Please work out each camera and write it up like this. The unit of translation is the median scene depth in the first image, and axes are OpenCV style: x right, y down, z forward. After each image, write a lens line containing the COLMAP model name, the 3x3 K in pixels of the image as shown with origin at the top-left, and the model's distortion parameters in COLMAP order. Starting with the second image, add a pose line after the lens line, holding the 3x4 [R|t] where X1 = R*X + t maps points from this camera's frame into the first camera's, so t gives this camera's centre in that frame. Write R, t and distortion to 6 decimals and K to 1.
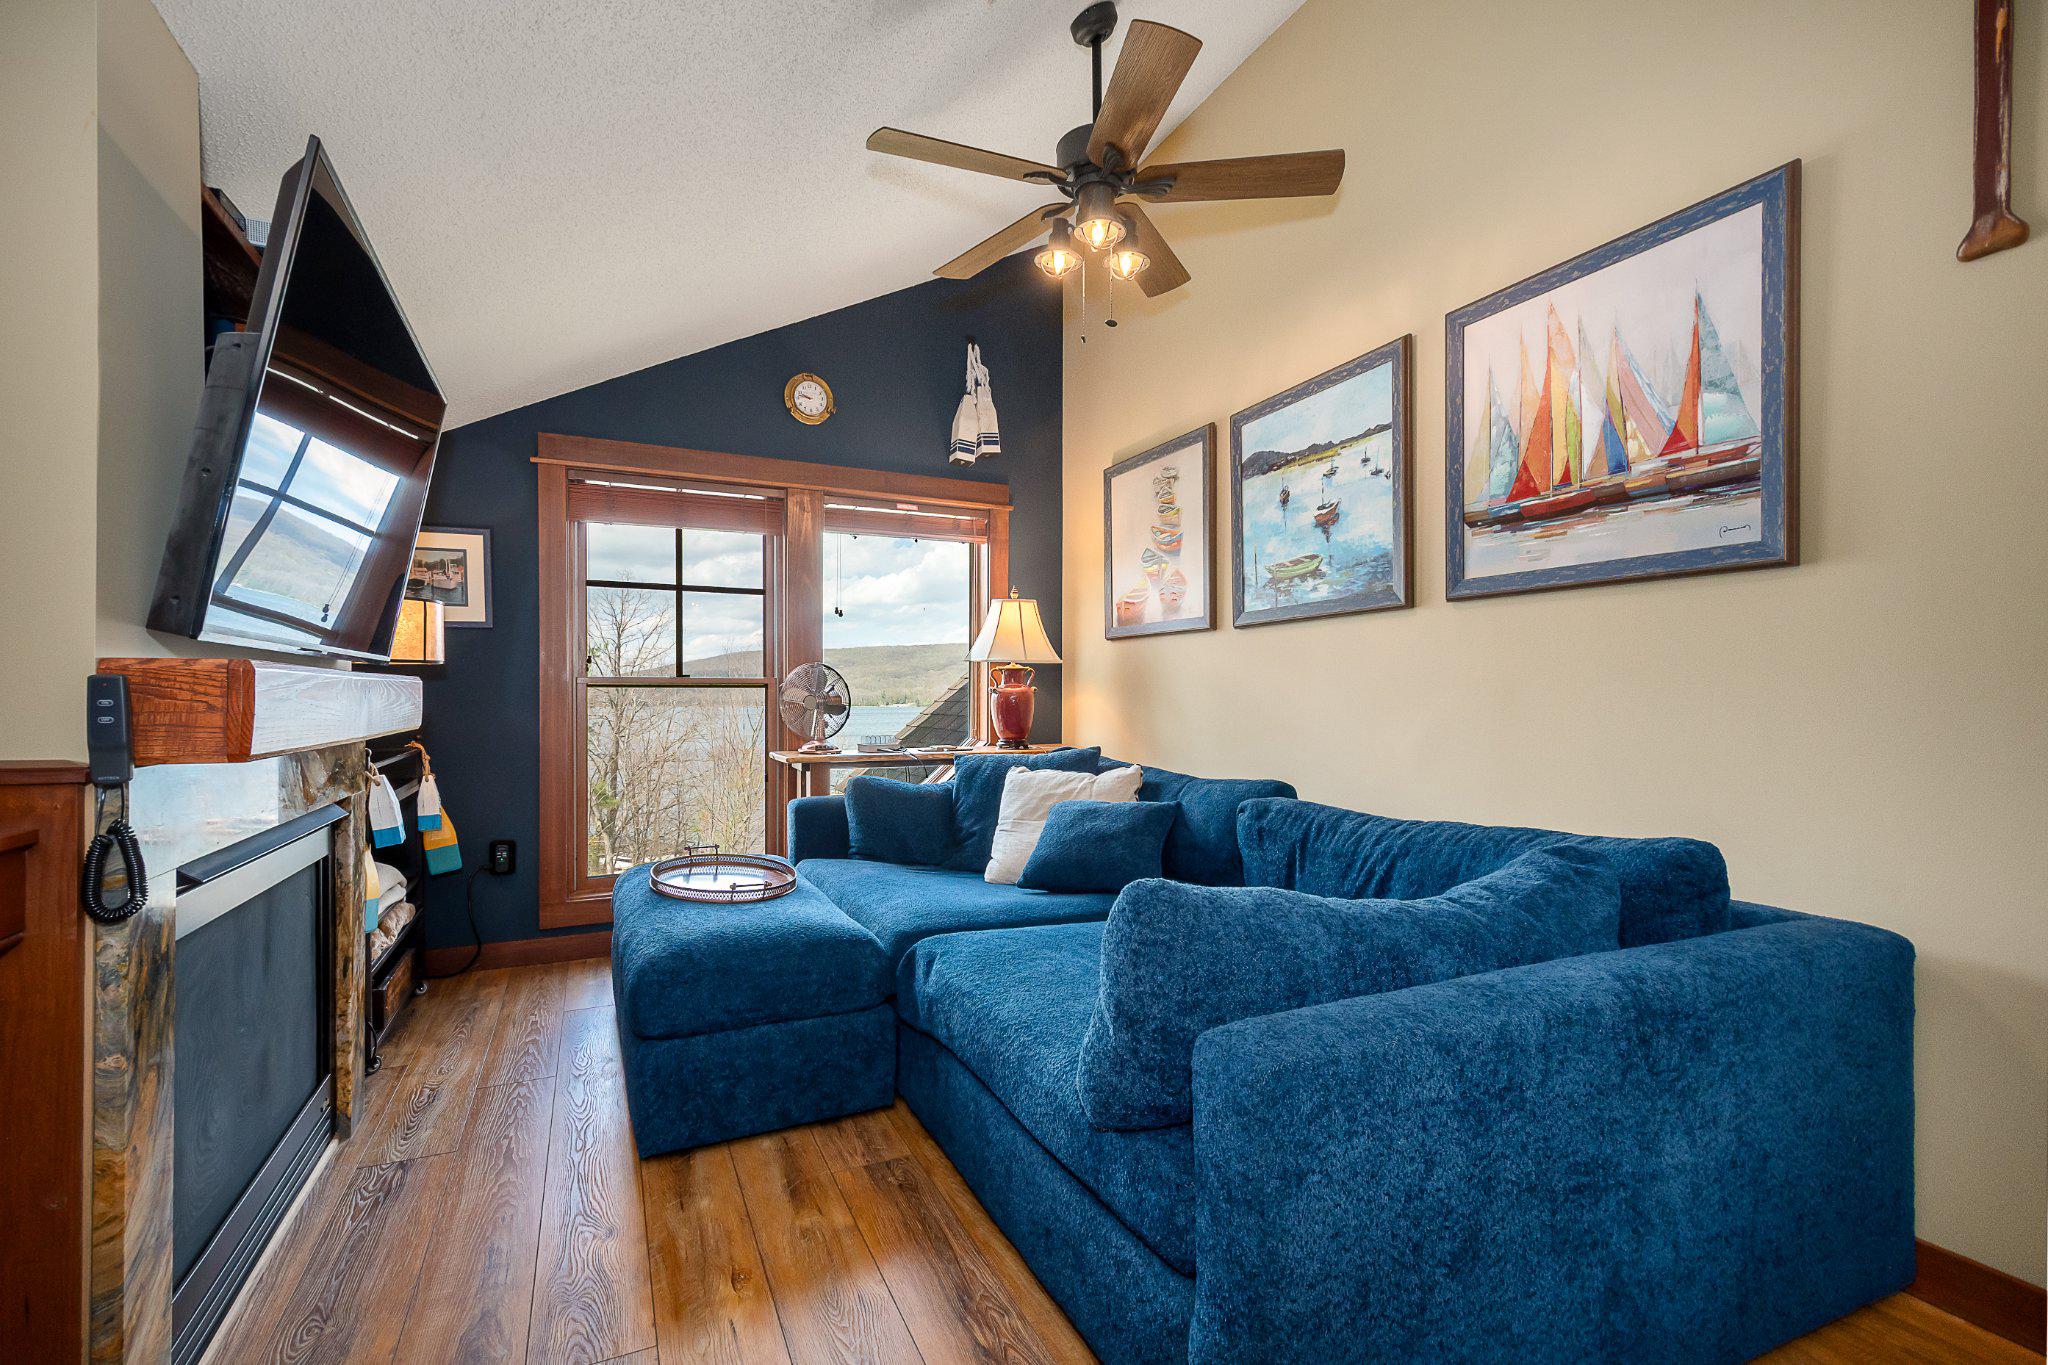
lens RADIAL K [[910.1, 0, 1019.9], [0, 910.1, 695.3], [0, 0, 1]] dist [0.008558, -0.001175]
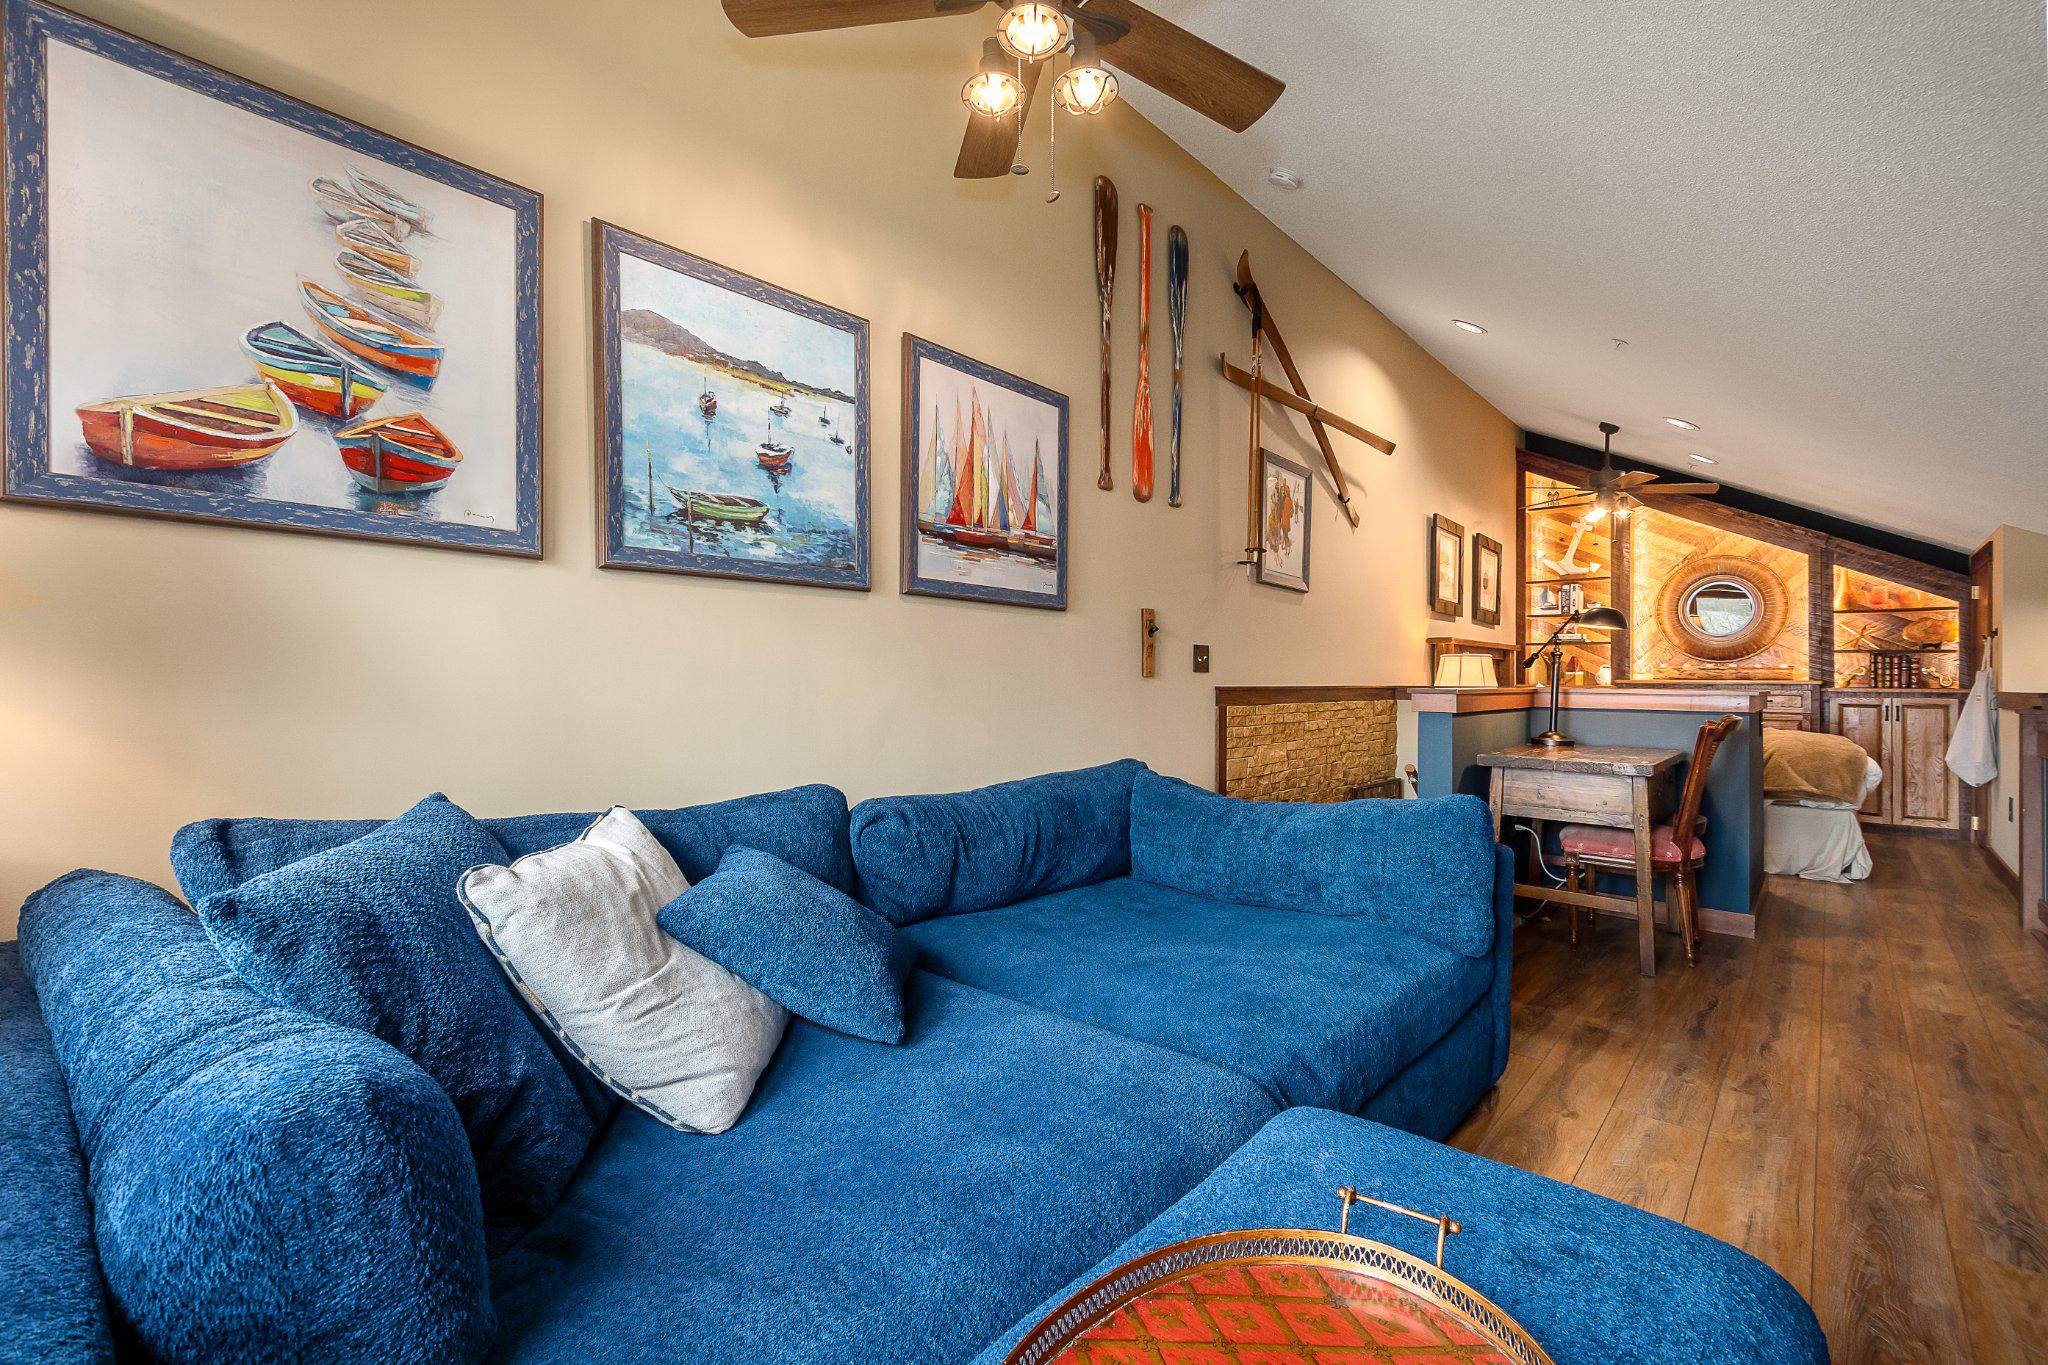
lens RADIAL K [[910.1, 0, 1033.0], [0, 910.1, 668.6], [0, 0, 1]] dist [0.008558, -0.001175]
pose [[-0.404223, 0.006808, 0.914635, -0.509783], [-0.013222, 0.999824, -0.013286, -0.000084], [-0.914565, -0.017463, -0.404062, 1.111491]]
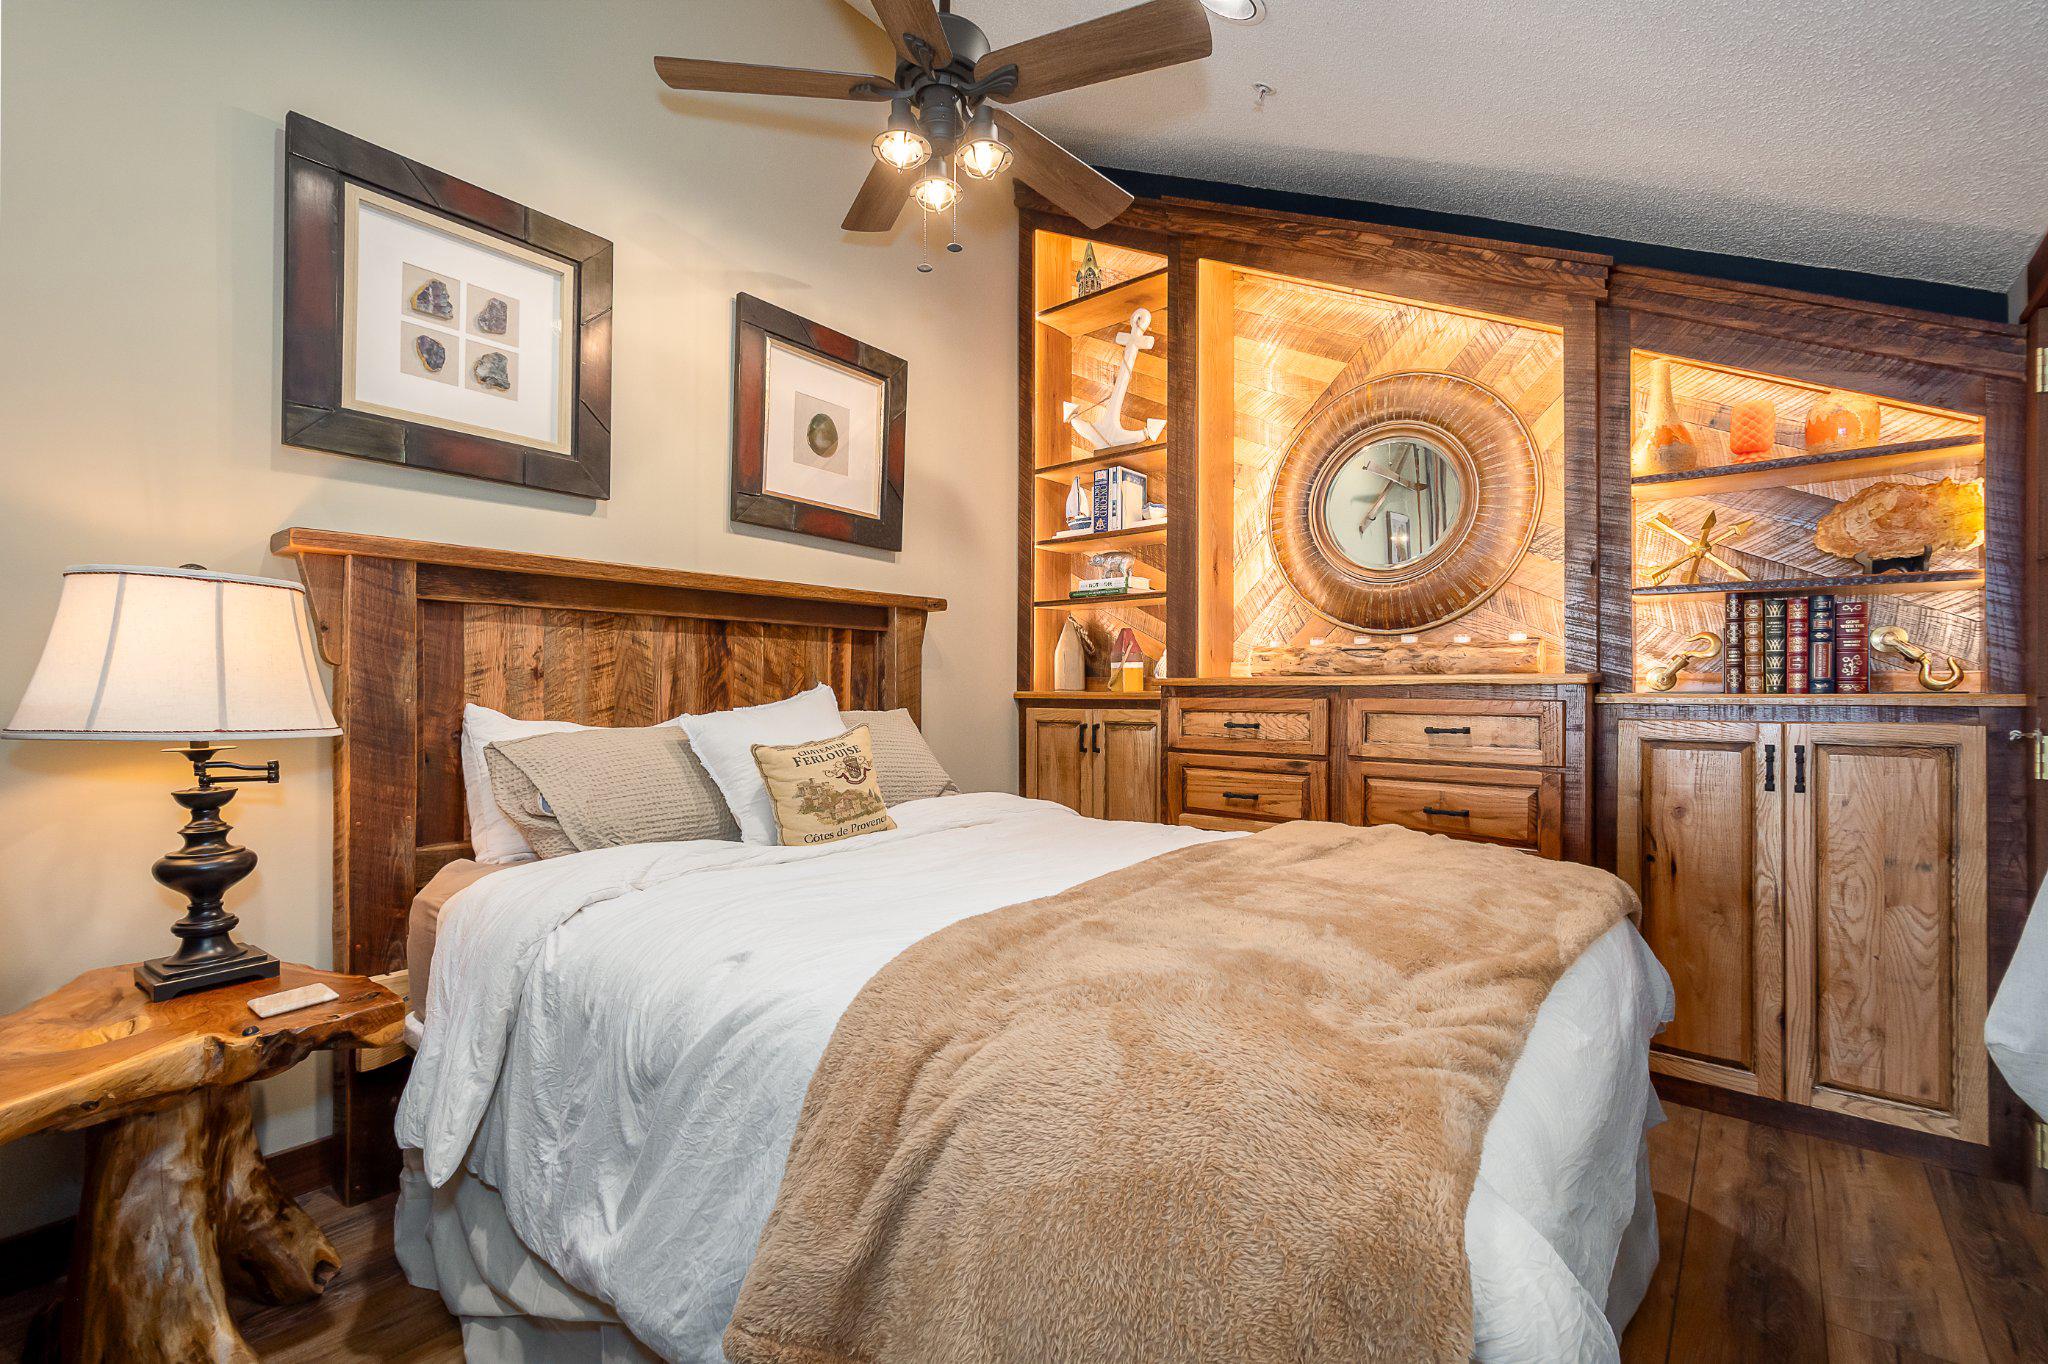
lens RADIAL K [[910.1, 0, 1018.1], [0, 910.1, 688.5], [0, 0, 1]] dist [0.008558, -0.001175]
pose [[-0.431315, 0.001593, 0.902200, 0.241128], [-0.005493, 0.999975, -0.004392, -0.006104], [-0.902184, -0.006850, -0.431296, -0.719848]]
